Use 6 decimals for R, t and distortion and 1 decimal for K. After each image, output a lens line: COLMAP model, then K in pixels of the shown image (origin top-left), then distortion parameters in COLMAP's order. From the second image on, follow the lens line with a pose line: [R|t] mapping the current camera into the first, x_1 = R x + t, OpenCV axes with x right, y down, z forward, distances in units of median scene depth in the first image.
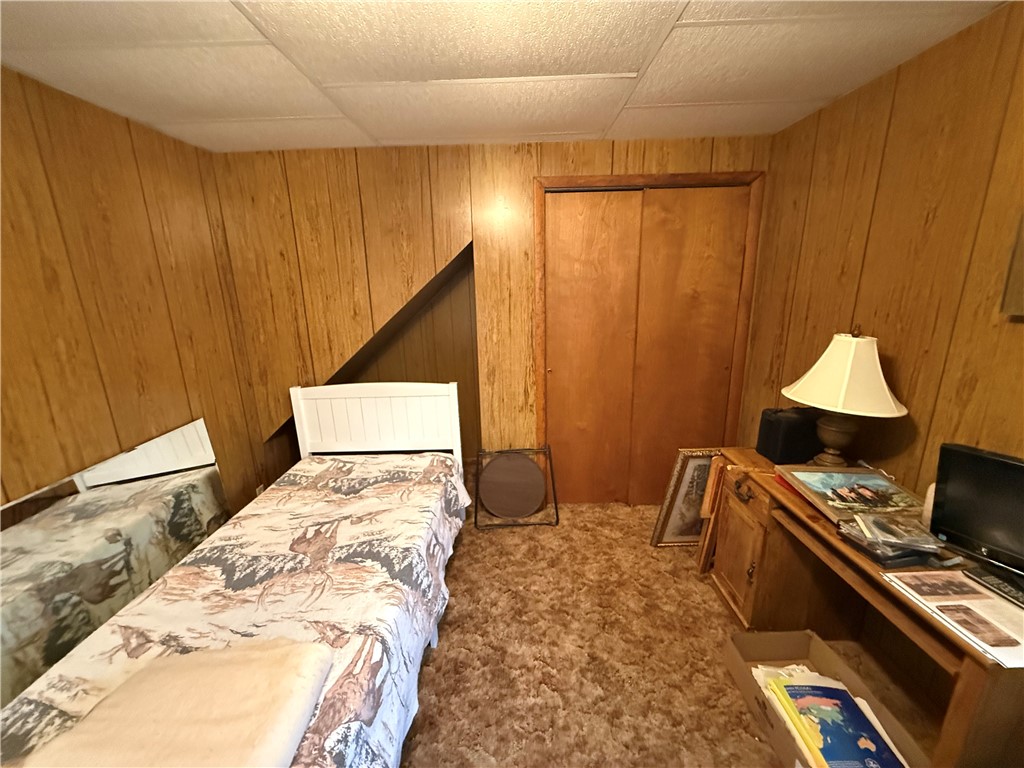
lens RADIAL K [[411.4, 0, 508.3], [0, 411.4, 383.9], [0, 0, 1]] dist [0.002280, -0.000544]
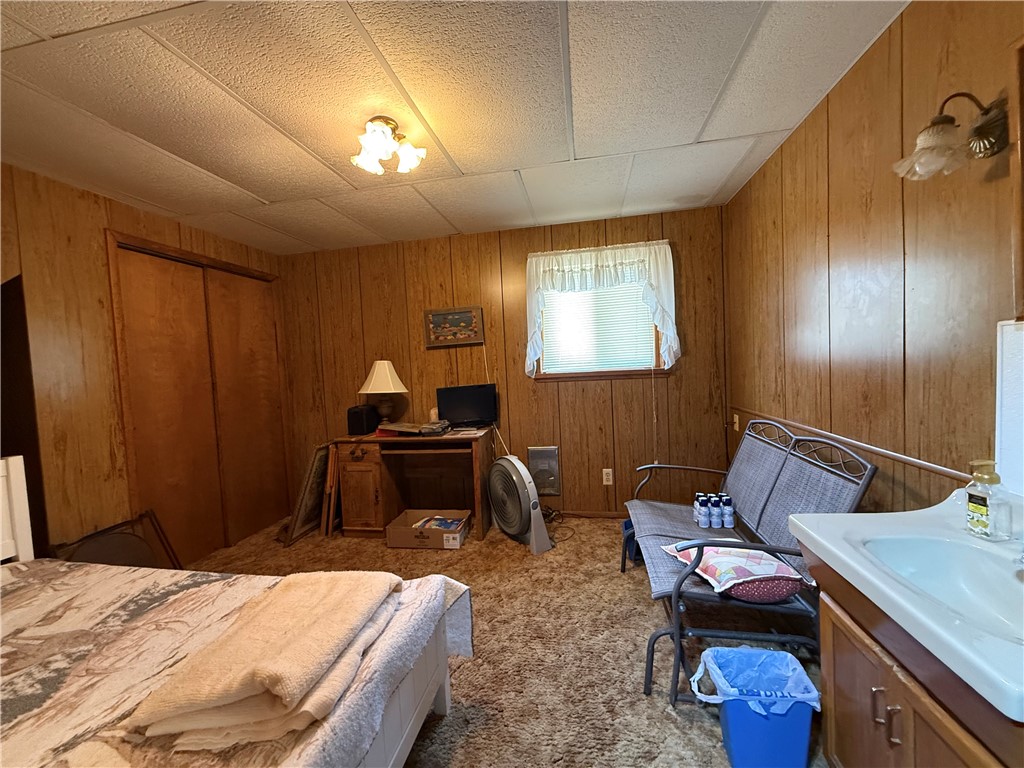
lens RADIAL K [[411.4, 0, 509.5], [0, 411.4, 384.3], [0, 0, 1]] dist [0.002280, -0.000544]
pose [[0.179767, -0.030318, 0.983242, -0.754523], [0.285534, 0.958101, -0.022661, 0.155842], [-0.941358, 0.284823, 0.180892, 0.018766]]
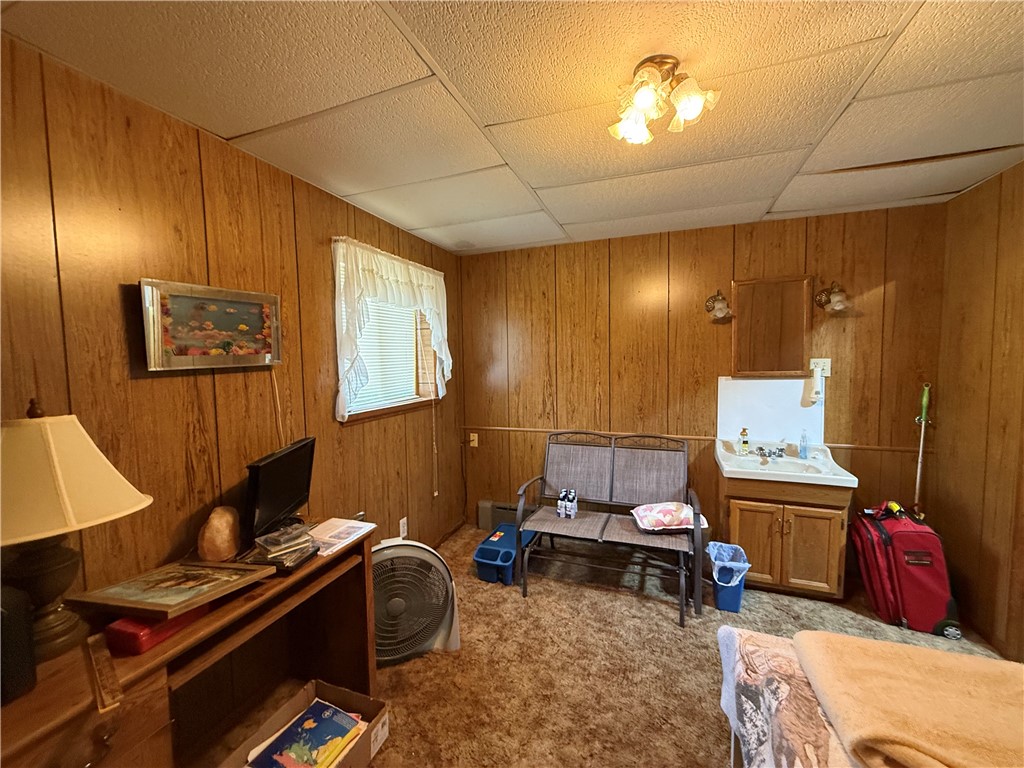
lens RADIAL K [[411.4, 0, 510.9], [0, 411.4, 385.5], [0, 0, 1]] dist [0.002280, -0.000544]
pose [[-0.937618, 0.019768, 0.347103, -0.050340], [0.125603, 0.950211, 0.285171, -0.167458], [-0.324184, 0.310979, -0.893419, 0.872074]]
